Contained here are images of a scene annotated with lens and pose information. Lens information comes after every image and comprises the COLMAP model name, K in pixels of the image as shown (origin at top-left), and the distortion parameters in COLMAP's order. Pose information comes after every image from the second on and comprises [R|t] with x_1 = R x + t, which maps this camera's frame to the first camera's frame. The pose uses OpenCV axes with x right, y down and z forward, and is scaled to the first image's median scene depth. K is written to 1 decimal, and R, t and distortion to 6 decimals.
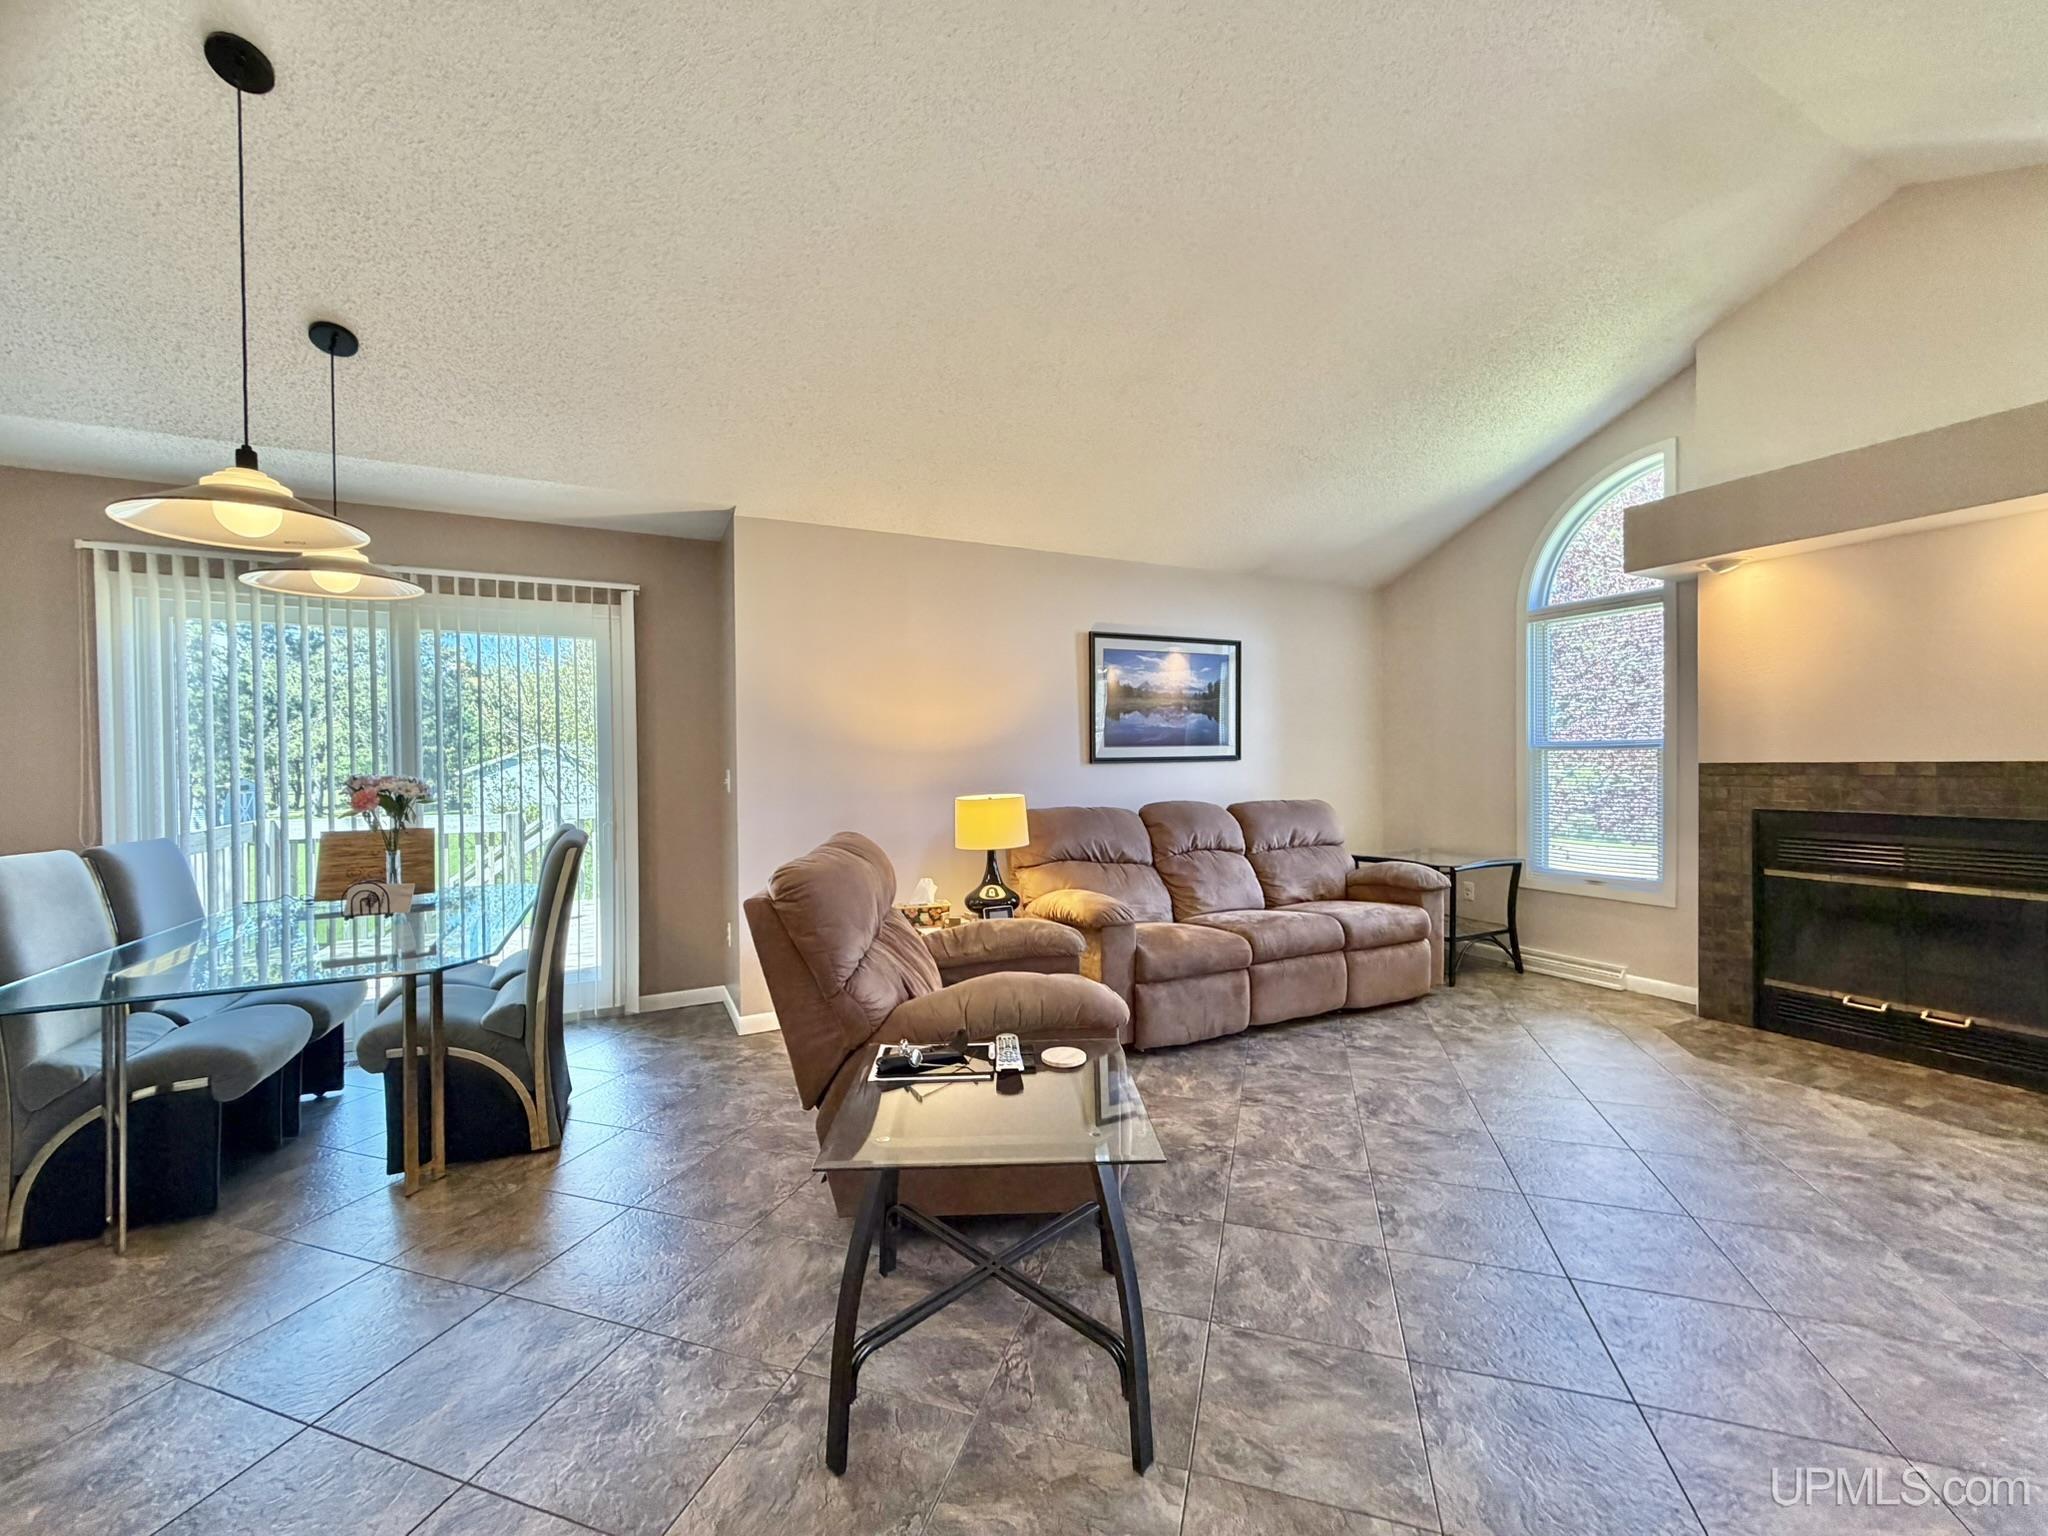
lens RADIAL K [[816.8, 0, 1020.5], [0, 816.8, 769.0], [0, 0, 1]] dist [-0.000527, -0.000217]
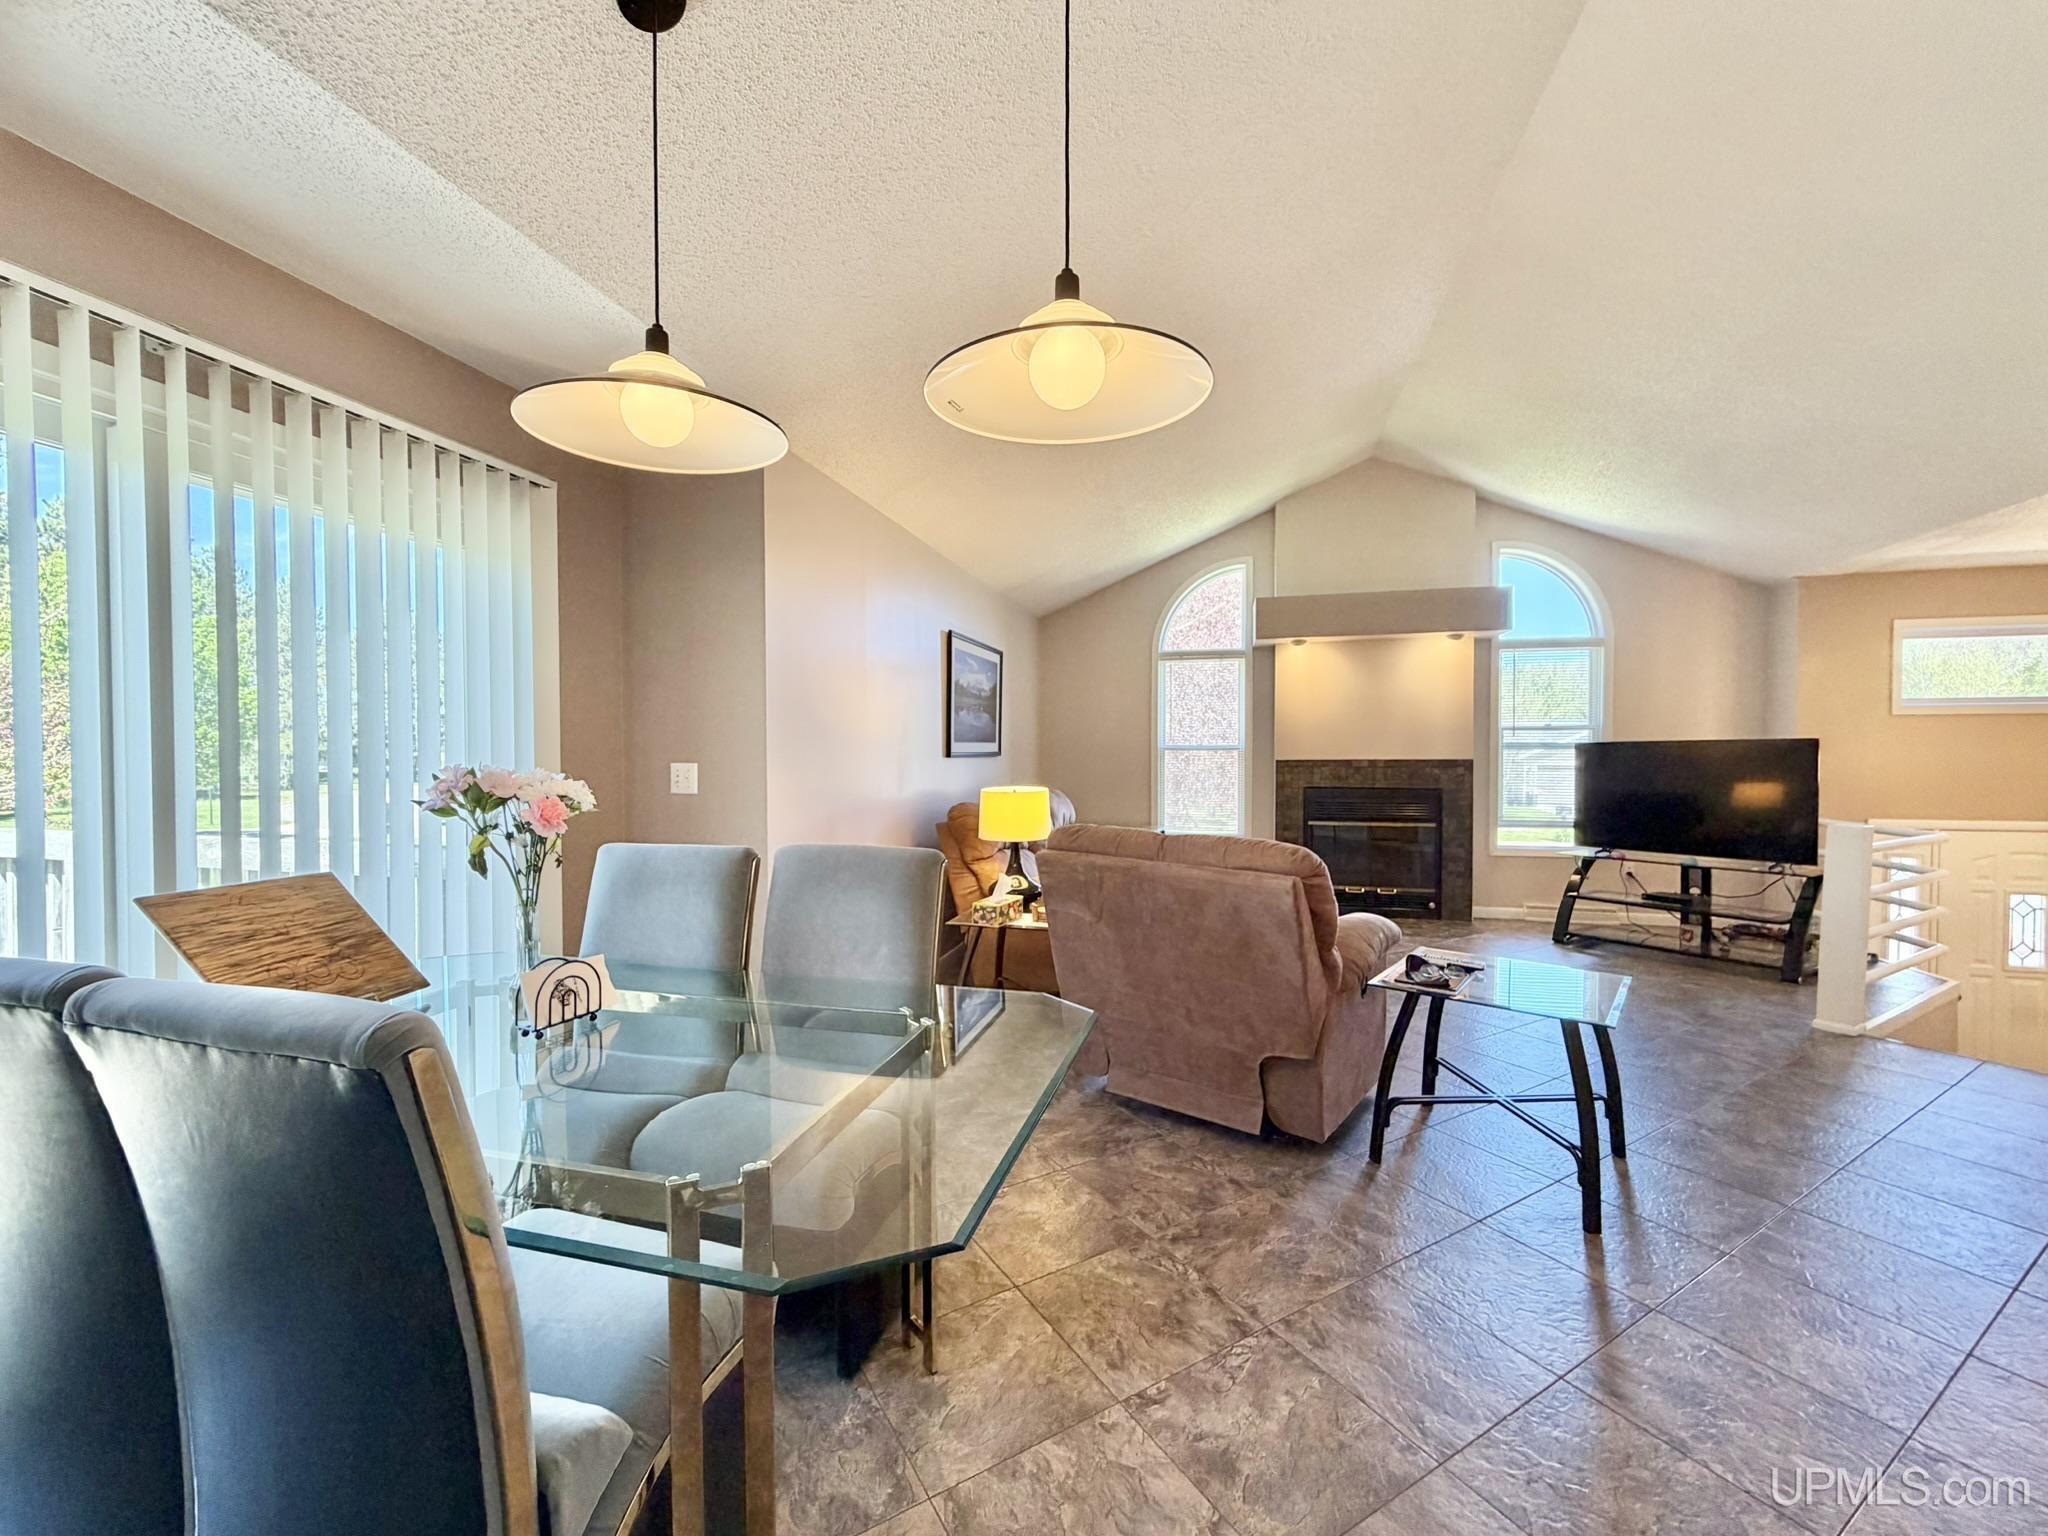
lens RADIAL K [[816.8, 0, 1020.5], [0, 816.8, 769.0], [0, 0, 1]] dist [-0.000527, -0.000217]
pose [[0.660763, -0.005033, 0.750577, -0.761708], [0.001488, 0.999984, 0.005396, 0.001447], [-0.750593, -0.002448, 0.660761, 0.304905]]
